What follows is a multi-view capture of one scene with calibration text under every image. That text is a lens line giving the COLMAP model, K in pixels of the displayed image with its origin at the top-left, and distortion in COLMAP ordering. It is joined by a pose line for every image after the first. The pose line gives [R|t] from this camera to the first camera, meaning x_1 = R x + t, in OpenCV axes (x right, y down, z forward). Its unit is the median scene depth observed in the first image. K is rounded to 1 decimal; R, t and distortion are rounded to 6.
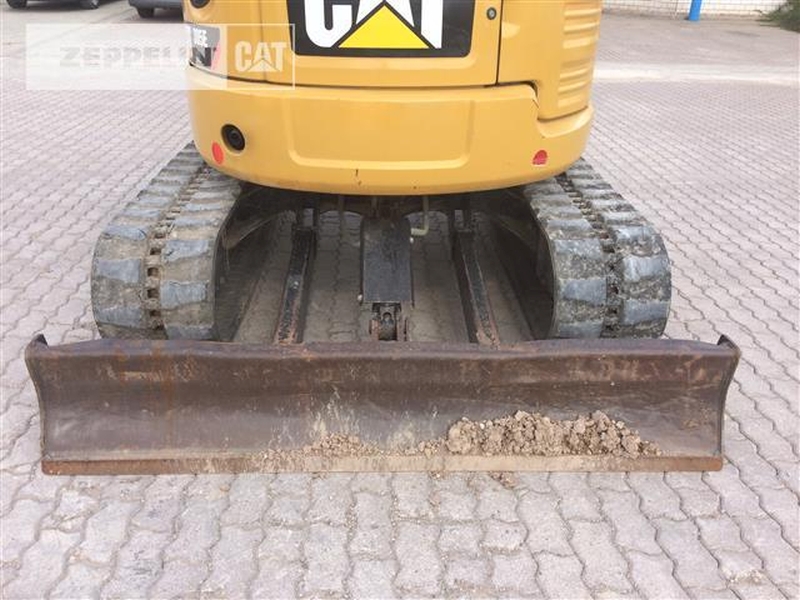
lens RADIAL K [[672.7, 0, 420.3], [0, 672.7, 307.7], [0, 0, 1]] dist [0.042368, -0.051995]
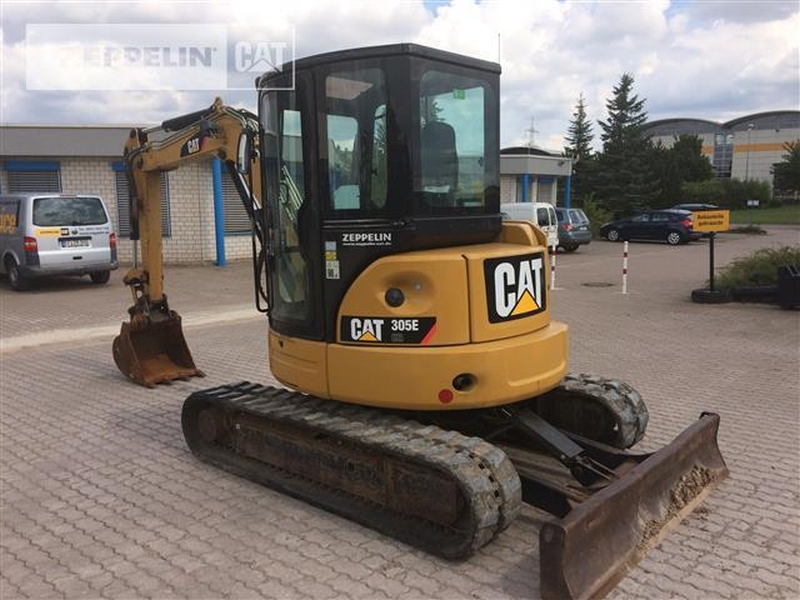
lens RADIAL K [[672.7, 0, 399.2], [0, 672.7, 299.8], [0, 0, 1]] dist [0.042368, -0.051995]
pose [[0.688335, -0.126673, 0.714247, -1.539741], [0.355583, 0.917143, -0.180025, -0.219215], [-0.632263, 0.377891, 0.676344, 0.018207]]
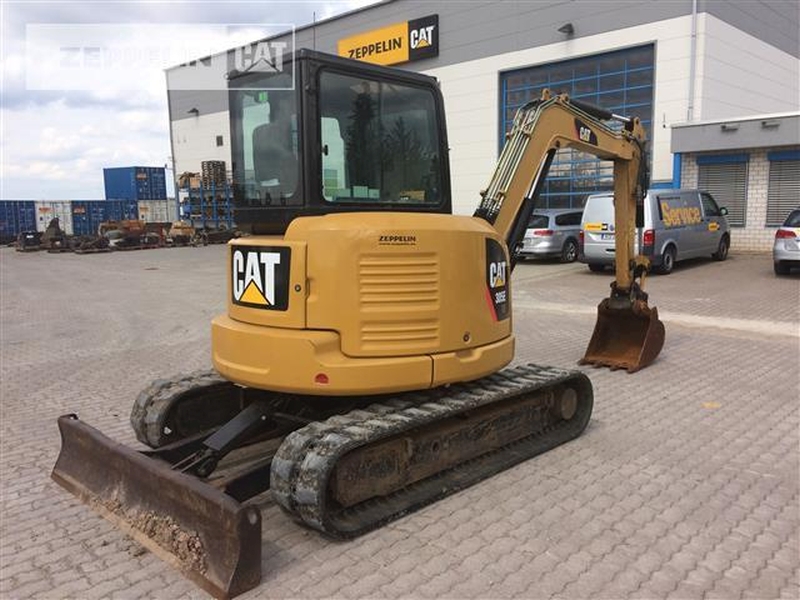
lens RADIAL K [[672.7, 0, 400.8], [0, 672.7, 297.4], [0, 0, 1]] dist [0.042368, -0.051995]
pose [[0.694646, 0.059585, -0.716880, 1.497311], [-0.308541, 0.924920, -0.222095, -0.126771], [0.649822, 0.375464, 0.660876, 0.082434]]
